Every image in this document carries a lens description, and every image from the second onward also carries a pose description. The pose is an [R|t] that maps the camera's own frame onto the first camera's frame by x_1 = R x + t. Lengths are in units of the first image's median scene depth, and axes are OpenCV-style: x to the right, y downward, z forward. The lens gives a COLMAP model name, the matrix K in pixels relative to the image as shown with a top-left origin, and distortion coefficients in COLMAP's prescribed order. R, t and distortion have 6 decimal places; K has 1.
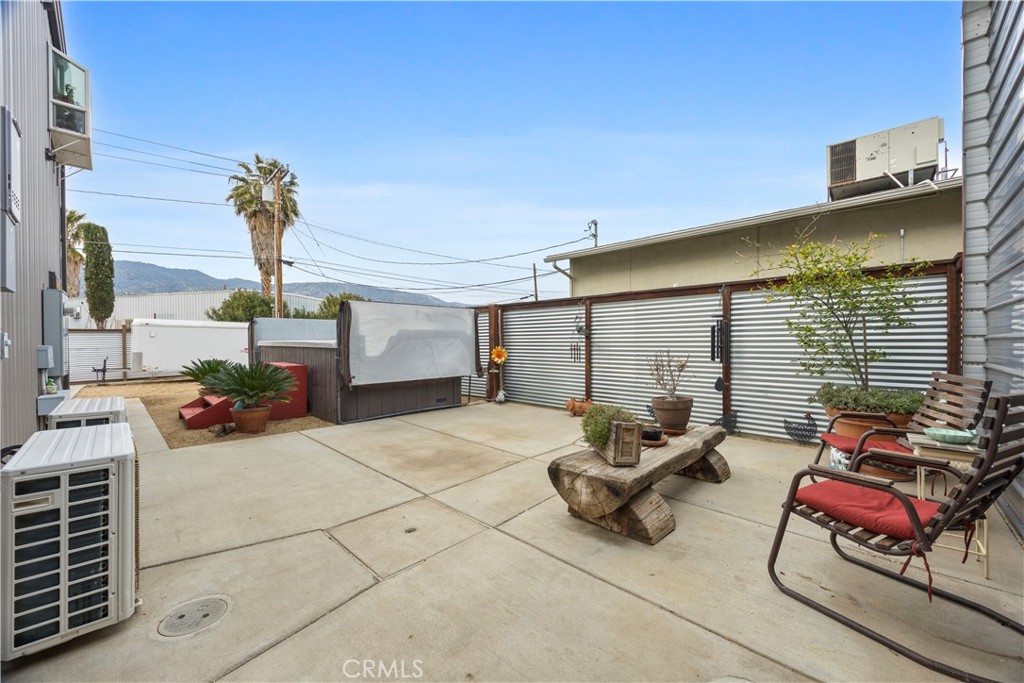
lens RADIAL K [[391.8, 0, 518.5], [0, 391.8, 345.1], [0, 0, 1]] dist [-0.003859, -0.000068]
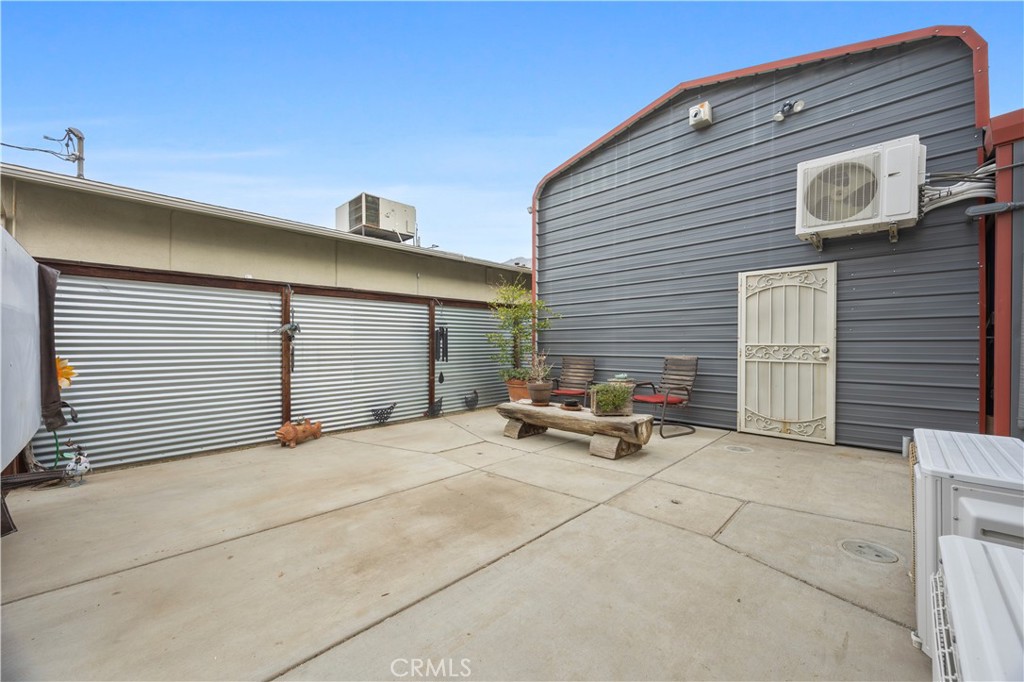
lens RADIAL K [[391.8, 0, 515.1], [0, 391.8, 341.7], [0, 0, 1]] dist [-0.003859, -0.000068]
pose [[0.006604, 0.009283, 0.999935, -0.952499], [0.010797, 0.999898, -0.009354, -0.001137], [-0.999920, 0.010858, 0.006503, 0.960423]]
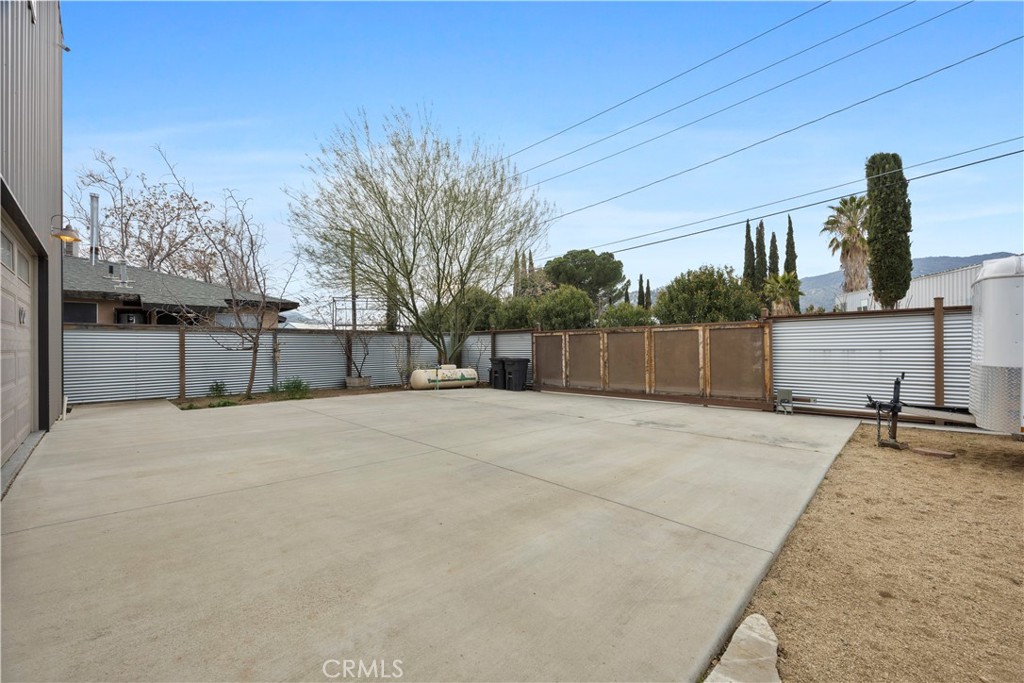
lens RADIAL K [[391.8, 0, 517.6], [0, 391.8, 345.5], [0, 0, 1]] dist [-0.003859, -0.000068]
pose [[-0.011475, 0.006636, -0.999912, -0.623401], [-0.003392, 0.999972, 0.006675, -0.000341], [0.999928, 0.003468, -0.011452, 0.584611]]
